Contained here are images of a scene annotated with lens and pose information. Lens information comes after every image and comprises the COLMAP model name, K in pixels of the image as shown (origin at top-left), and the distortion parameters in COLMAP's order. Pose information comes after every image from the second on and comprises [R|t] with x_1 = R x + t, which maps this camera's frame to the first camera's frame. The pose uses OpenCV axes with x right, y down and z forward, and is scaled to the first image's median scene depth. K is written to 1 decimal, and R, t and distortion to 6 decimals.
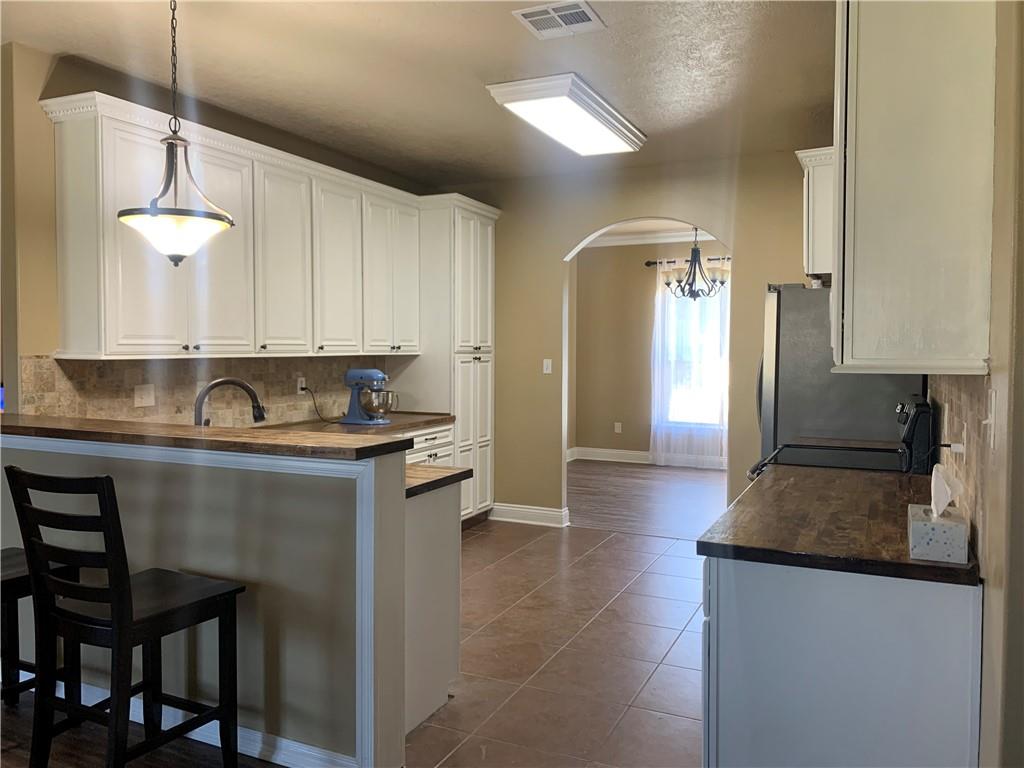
lens RADIAL K [[792.2, 0, 512.0], [0, 792.2, 384.0], [0, 0, 1]] dist [0.004280, -0.001936]
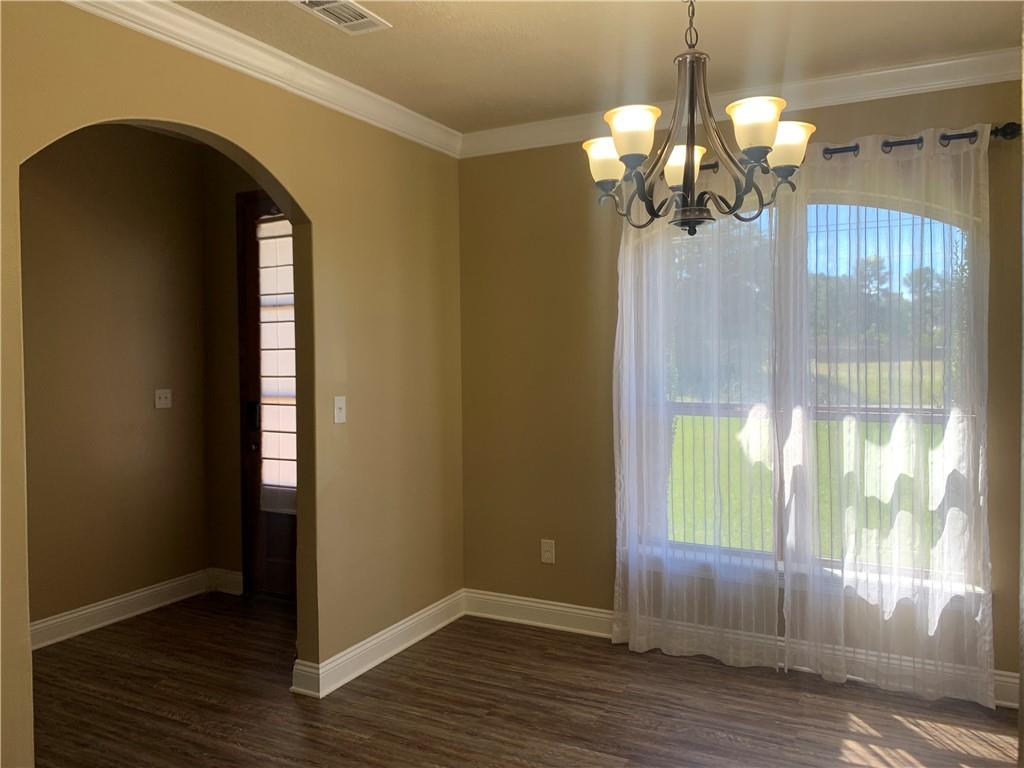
lens RADIAL K [[792.2, 0, 512.0], [0, 792.2, 384.0], [0, 0, 1]] dist [0.004280, -0.001936]
pose [[0.998459, -0.010801, -0.054431, 0.143555], [0.010394, 0.999916, -0.007749, -0.038570], [0.054511, 0.007171, 0.998487, 0.560972]]
